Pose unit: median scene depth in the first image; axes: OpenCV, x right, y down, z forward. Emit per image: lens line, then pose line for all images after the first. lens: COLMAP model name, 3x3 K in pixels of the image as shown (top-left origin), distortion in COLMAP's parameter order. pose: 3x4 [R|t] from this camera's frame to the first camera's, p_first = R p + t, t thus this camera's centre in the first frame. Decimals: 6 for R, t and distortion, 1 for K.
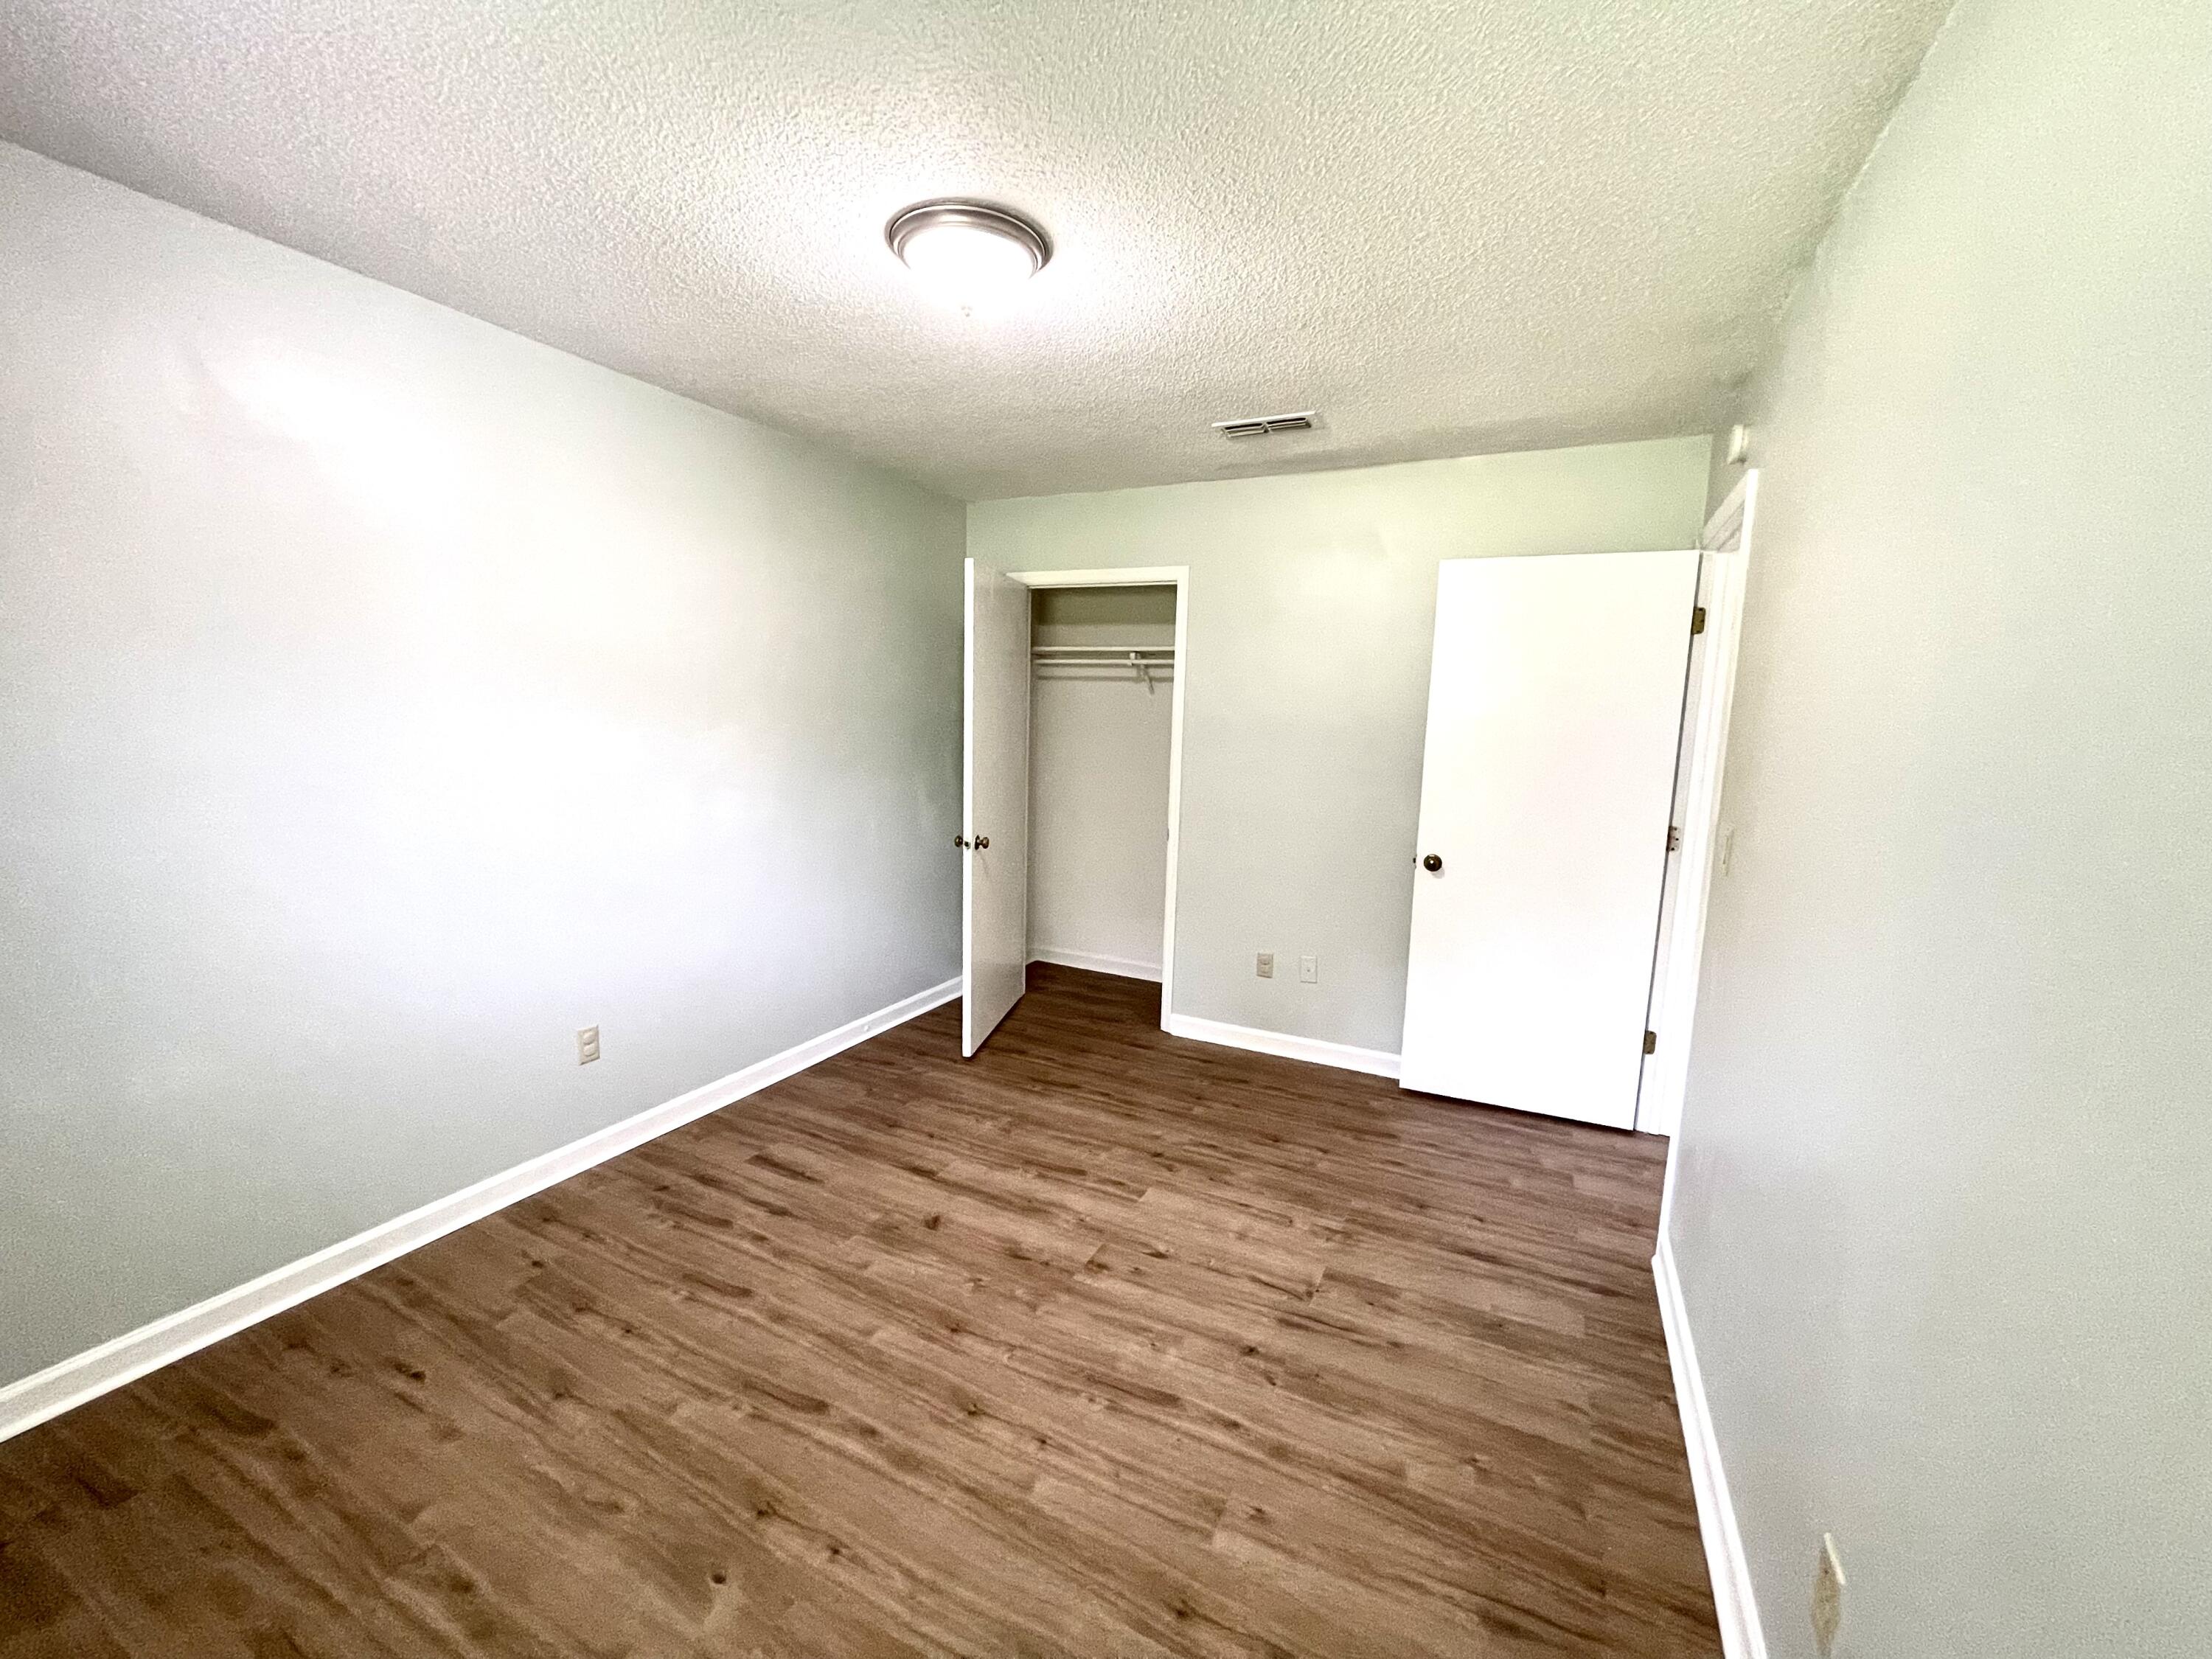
lens RADIAL K [[894.6, 0, 1108.4], [0, 894.6, 852.8], [0, 0, 1]] dist [-0.007782, 0.001171]
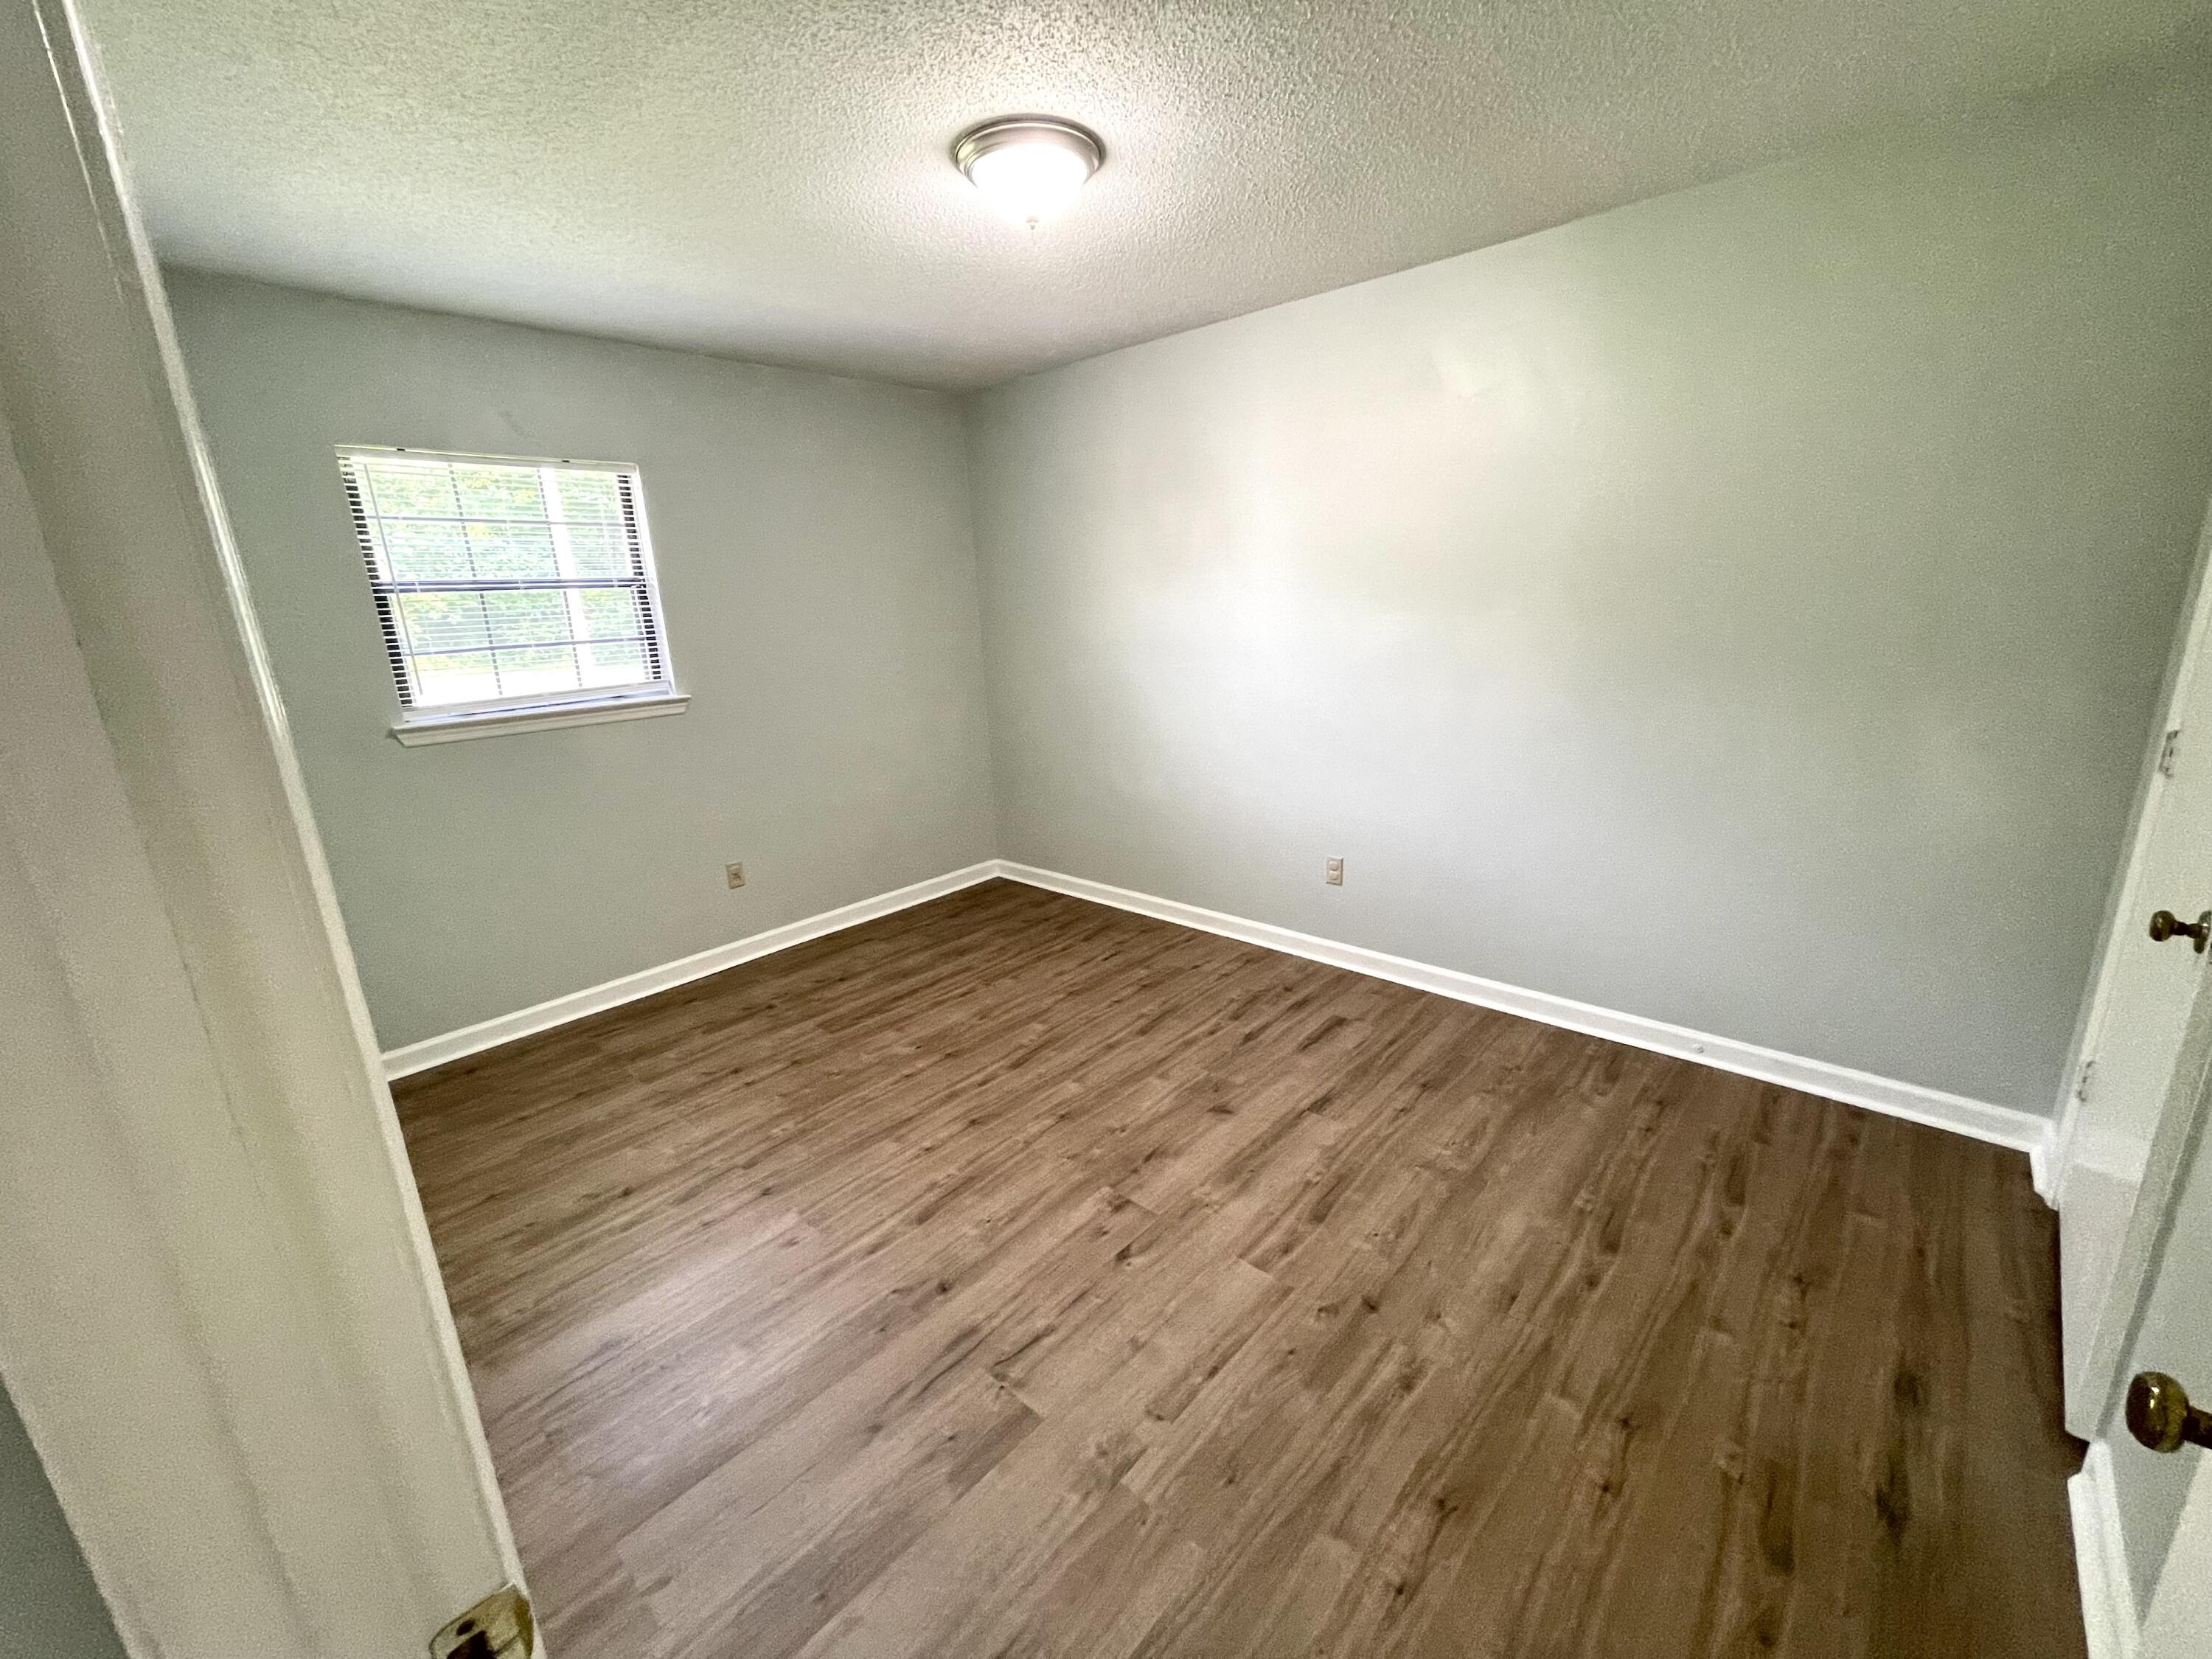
lens RADIAL K [[894.6, 0, 1110.6], [0, 894.6, 835.5], [0, 0, 1]] dist [-0.007782, 0.001171]
pose [[-0.276740, 0.236250, -0.931451, 0.698531], [-0.123415, 0.952542, 0.278267, -0.150871], [0.952987, 0.191963, -0.234450, 1.026802]]
